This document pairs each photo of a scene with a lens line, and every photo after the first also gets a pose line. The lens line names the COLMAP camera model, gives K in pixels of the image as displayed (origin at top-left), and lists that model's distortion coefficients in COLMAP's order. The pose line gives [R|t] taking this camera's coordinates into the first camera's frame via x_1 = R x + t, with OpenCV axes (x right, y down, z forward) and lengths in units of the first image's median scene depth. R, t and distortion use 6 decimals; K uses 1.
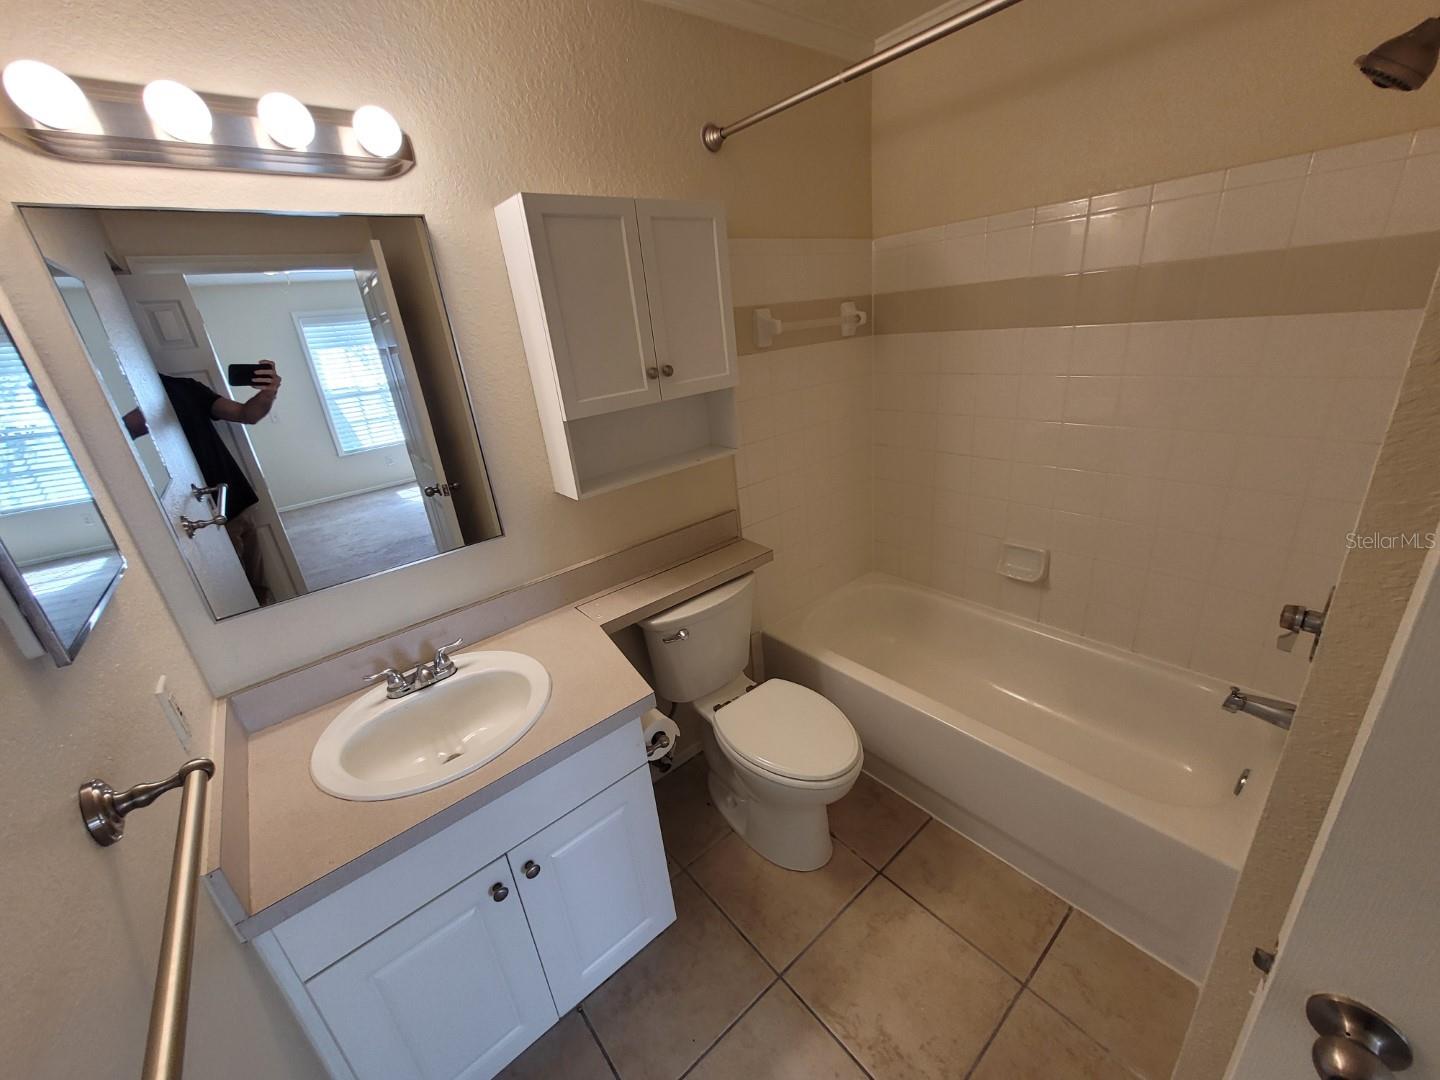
lens RADIAL K [[567.9, 0, 721.1], [0, 567.9, 541.3], [0, 0, 1]] dist [0.000174, 0.000267]
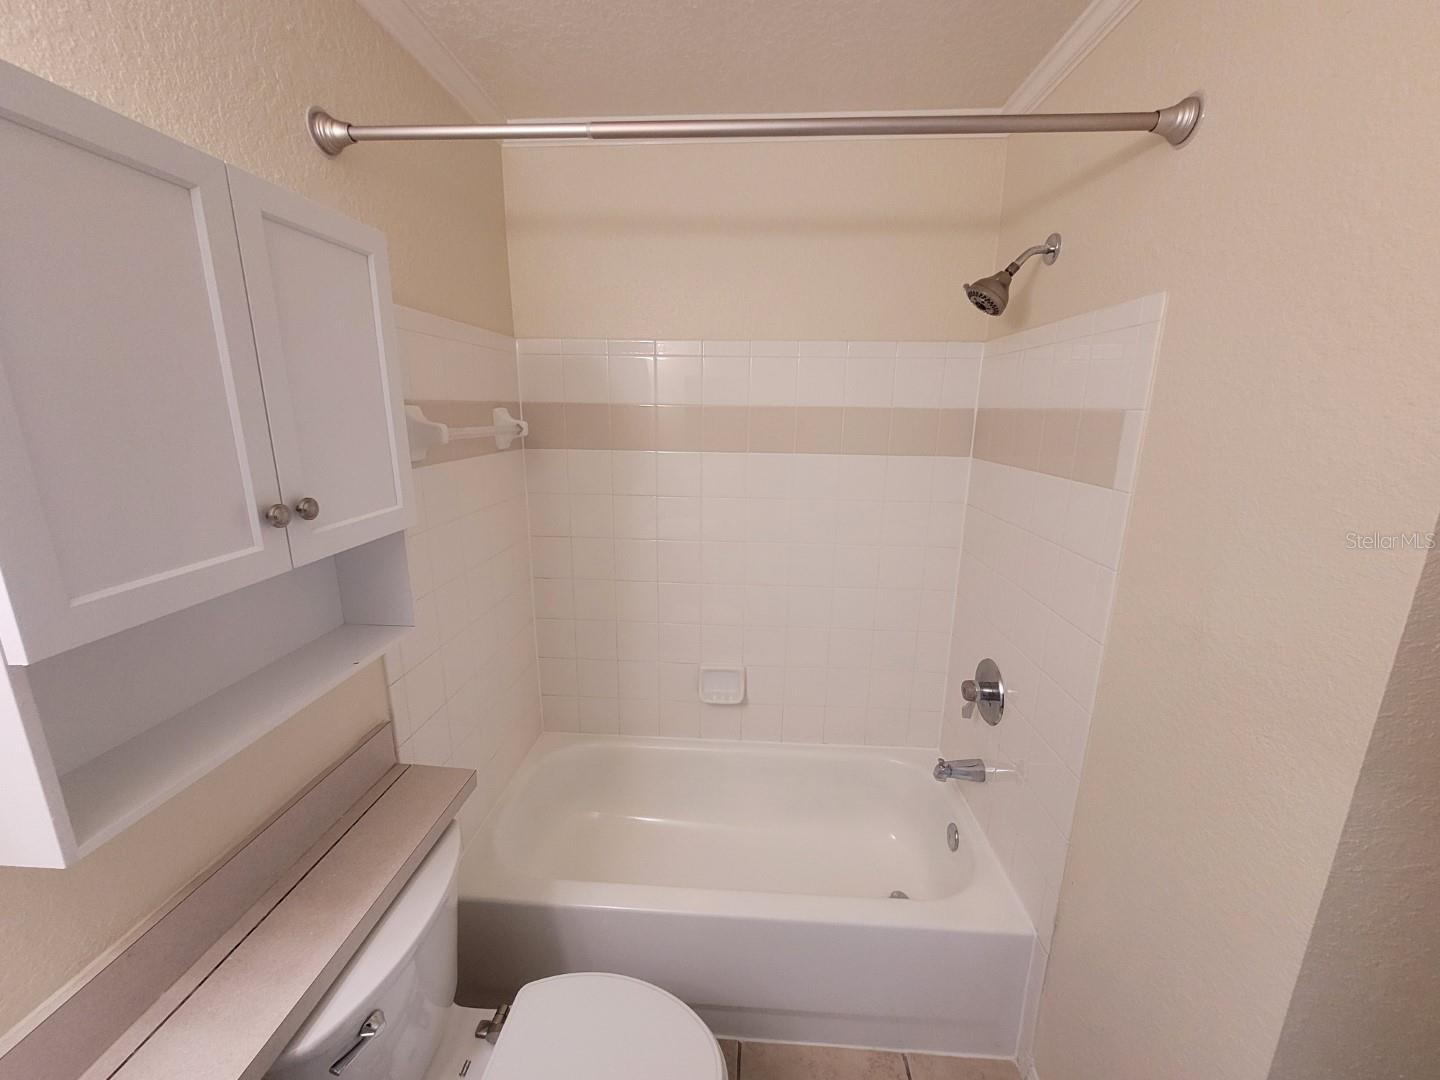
lens RADIAL K [[567.9, 0, 720.8], [0, 567.9, 535.3], [0, 0, 1]] dist [0.000174, 0.000267]
pose [[0.676217, -0.062739, 0.734026, -0.182747], [0.196804, 0.975541, -0.097922, -0.131352], [-0.709929, 0.210676, 0.672024, 0.342192]]
